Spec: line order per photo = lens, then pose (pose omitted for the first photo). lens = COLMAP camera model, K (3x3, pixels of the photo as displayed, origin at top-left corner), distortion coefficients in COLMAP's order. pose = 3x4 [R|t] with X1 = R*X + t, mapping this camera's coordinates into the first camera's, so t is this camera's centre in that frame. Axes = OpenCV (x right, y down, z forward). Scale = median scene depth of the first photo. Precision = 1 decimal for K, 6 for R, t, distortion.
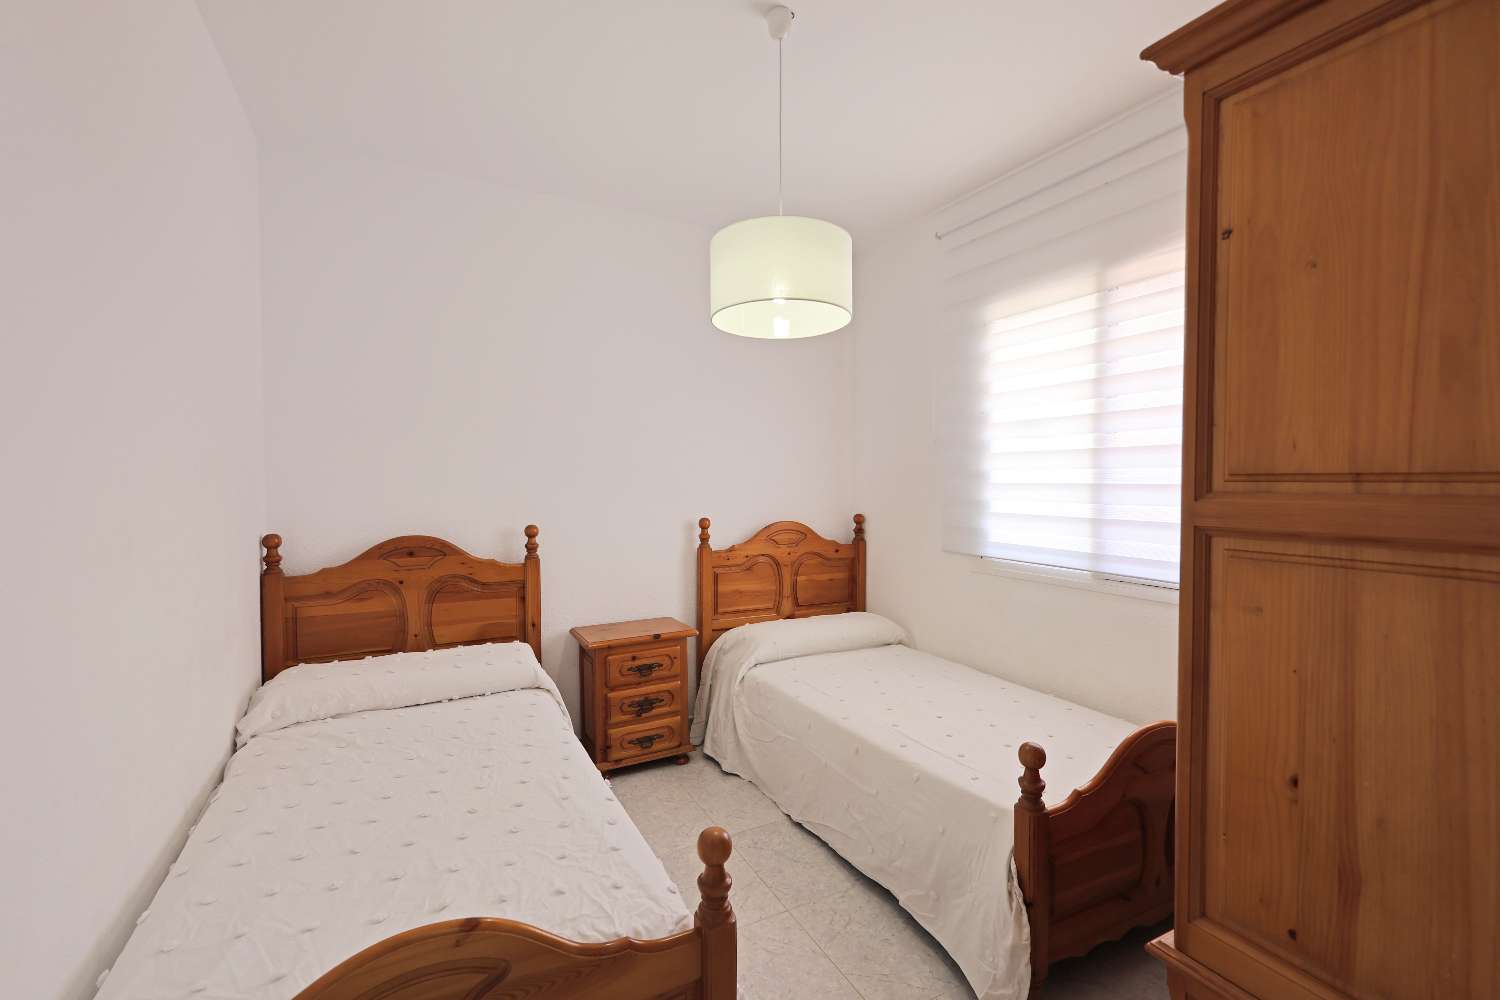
lens RADIAL K [[656.8, 0, 751.9], [0, 656.8, 500.4], [0, 0, 1]] dist [0.001835, -0.000473]
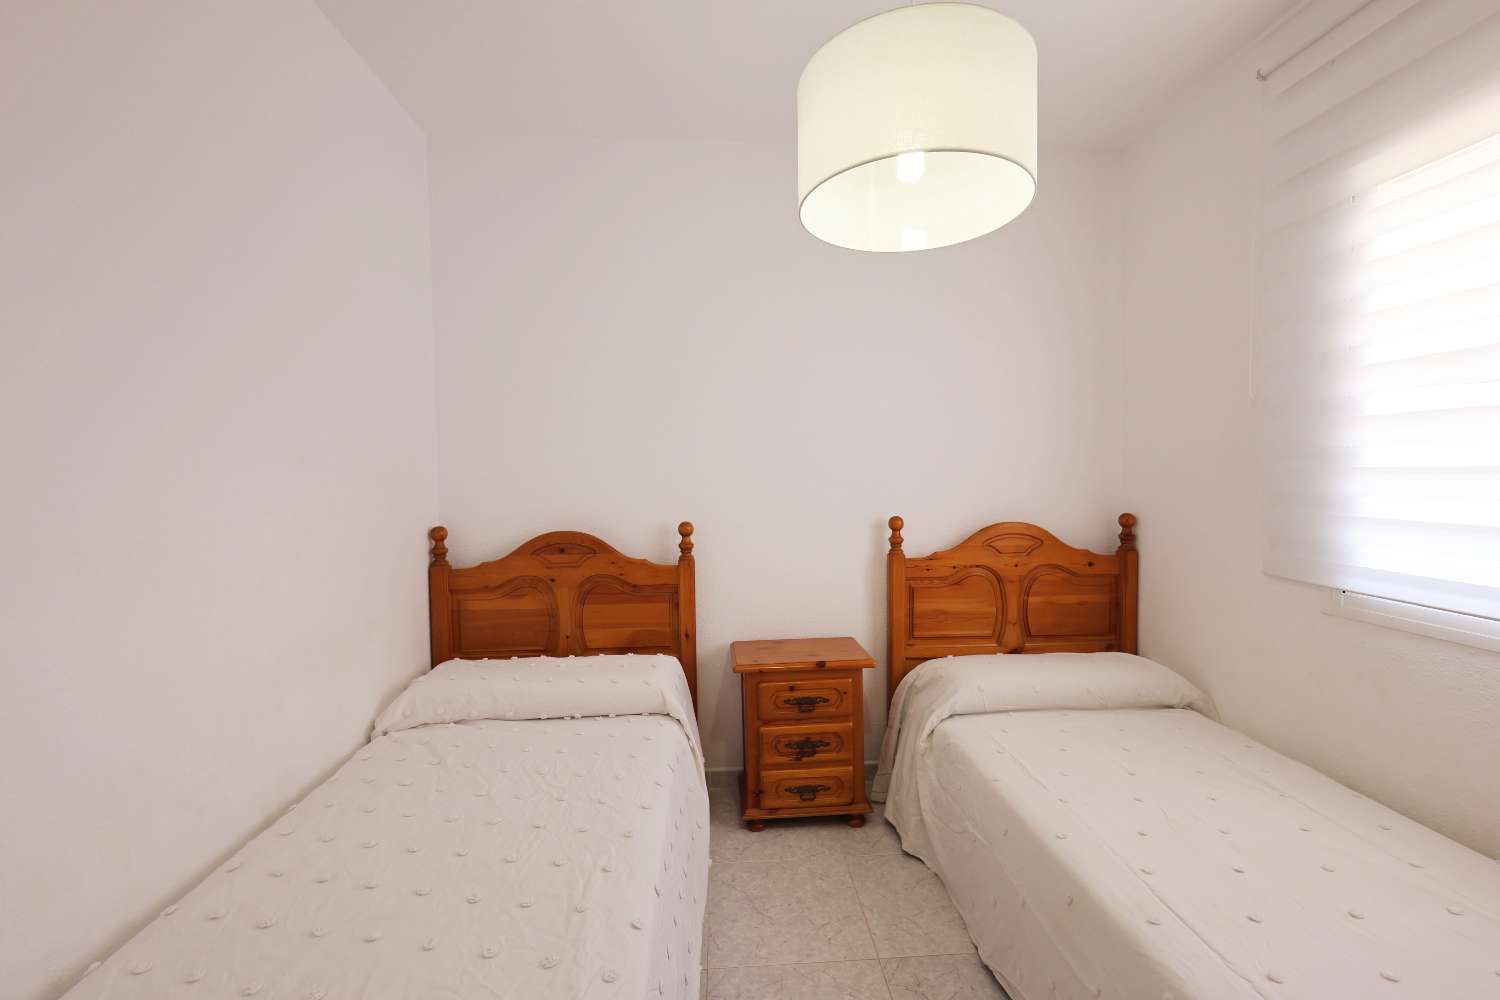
lens RADIAL K [[656.8, 0, 747.5], [0, 656.8, 497.8], [0, 0, 1]] dist [0.001835, -0.000473]
pose [[0.912861, 0.006498, -0.408218, 0.139876], [-0.002113, 0.999935, 0.011190, -0.006645], [0.408264, -0.009353, 0.912816, 0.327284]]
